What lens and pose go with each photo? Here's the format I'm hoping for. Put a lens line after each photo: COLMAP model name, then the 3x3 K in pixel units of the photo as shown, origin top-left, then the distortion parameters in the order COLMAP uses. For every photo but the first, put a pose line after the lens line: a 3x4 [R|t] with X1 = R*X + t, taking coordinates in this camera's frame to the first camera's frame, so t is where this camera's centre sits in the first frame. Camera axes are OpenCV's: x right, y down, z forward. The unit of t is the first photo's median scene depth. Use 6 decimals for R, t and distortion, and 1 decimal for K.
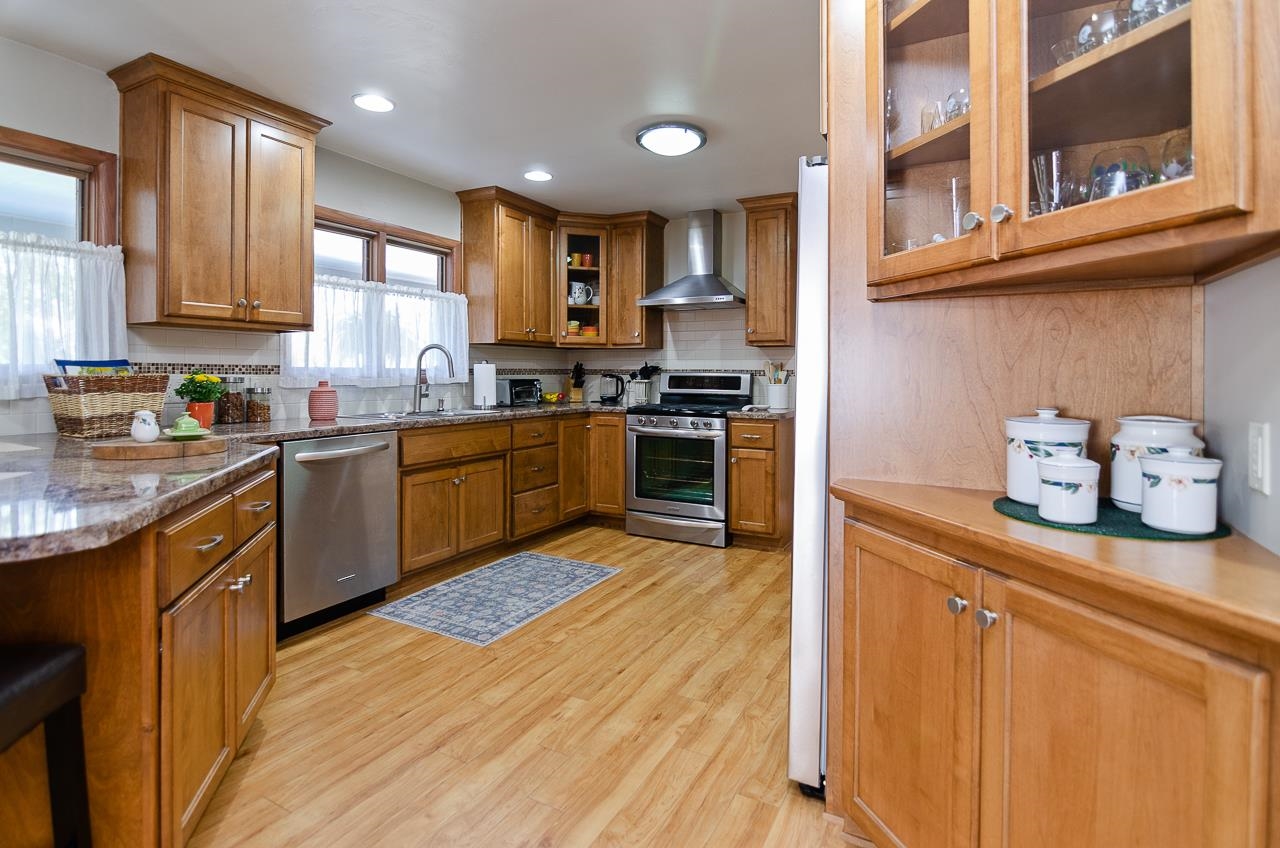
lens RADIAL K [[633.1, 0, 642.8], [0, 633.1, 381.7], [0, 0, 1]] dist [-0.003038, -0.003854]
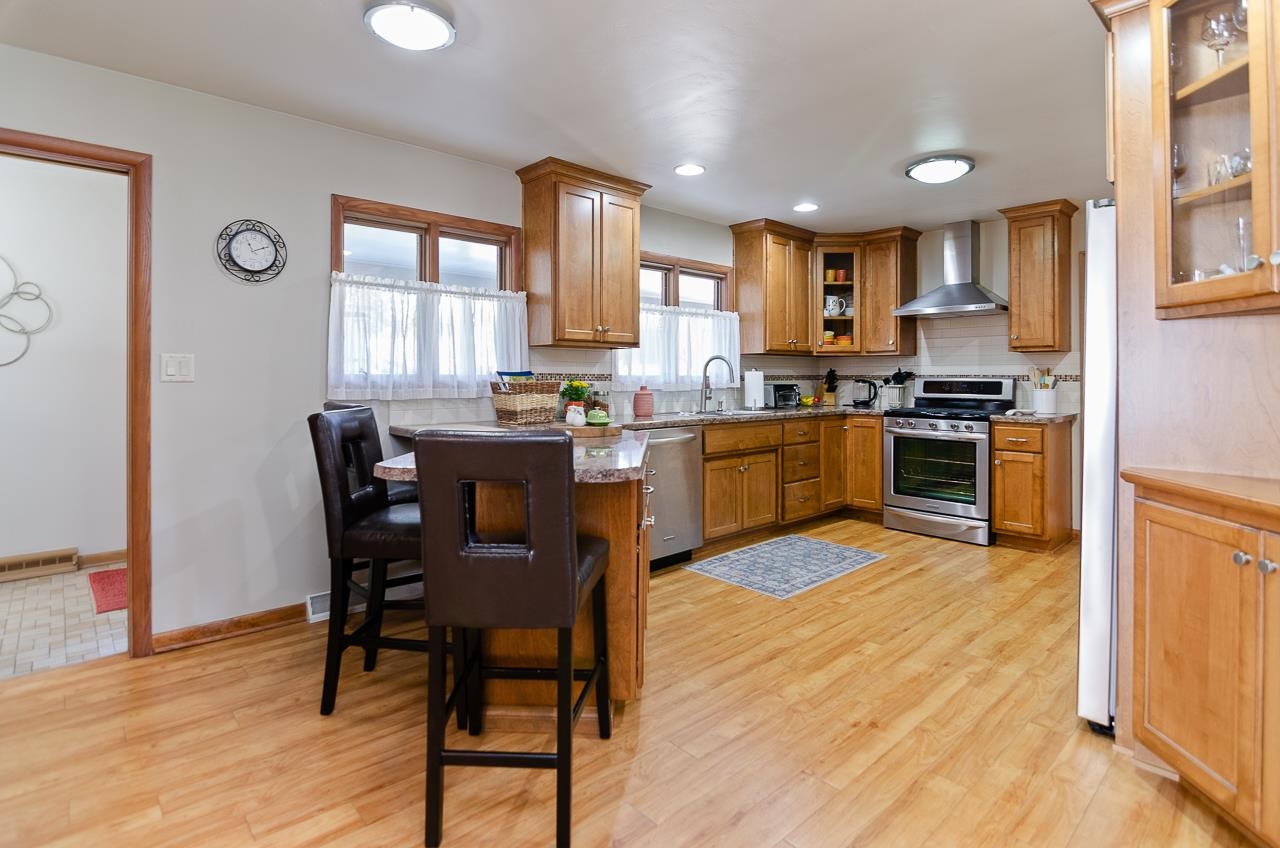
lens RADIAL K [[633.1, 0, 642.8], [0, 633.1, 381.7], [0, 0, 1]] dist [-0.003038, -0.003854]
pose [[0.944860, -0.002212, -0.327468, -0.085174], [-0.000428, 0.999968, -0.007989, 0.000466], [0.327475, 0.007689, 0.944828, -0.221317]]
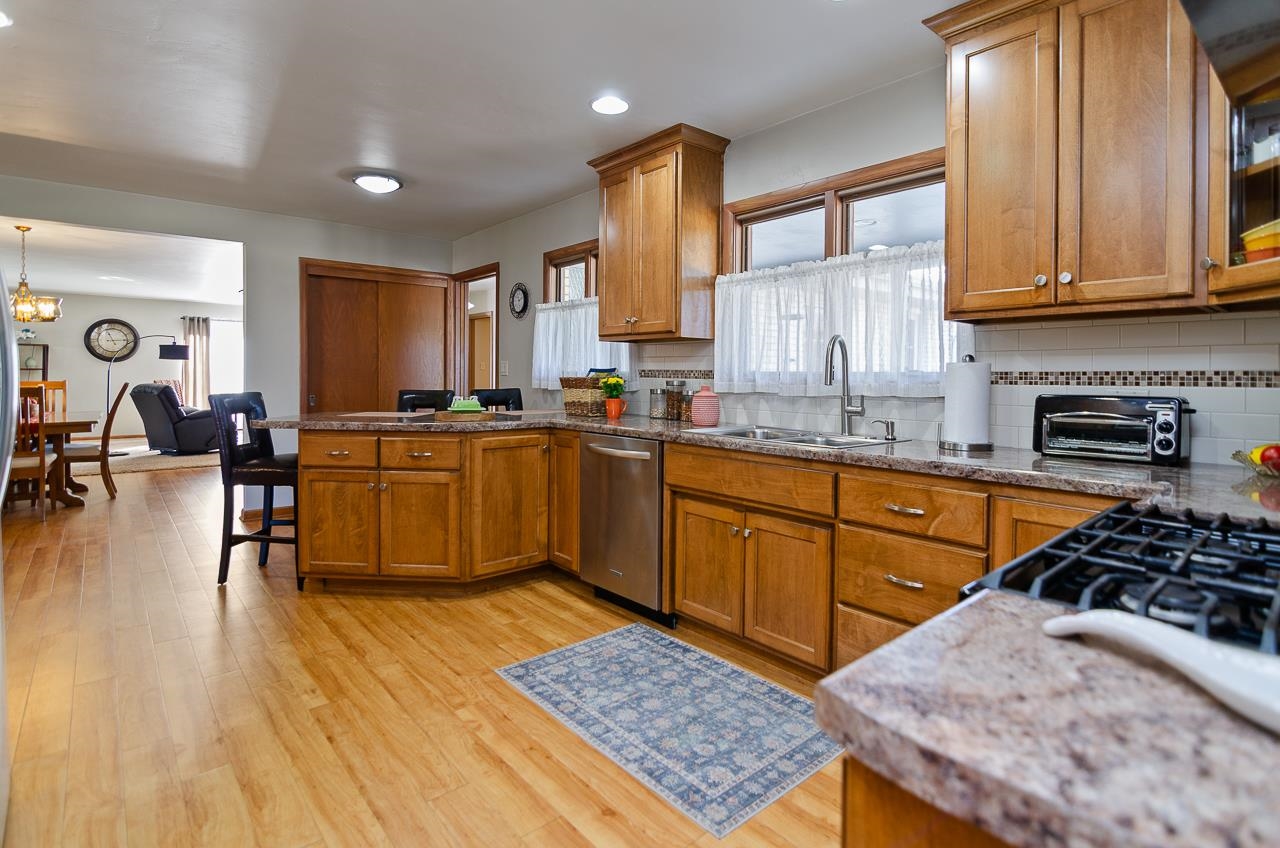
lens RADIAL K [[633.1, 0, 642.8], [0, 633.1, 381.7], [0, 0, 1]] dist [-0.003038, -0.003854]
pose [[-0.360235, 0.004276, -0.932852, 0.439796], [-0.021774, 0.999679, 0.012991, -0.017372], [0.932607, 0.024992, -0.360026, 1.260023]]
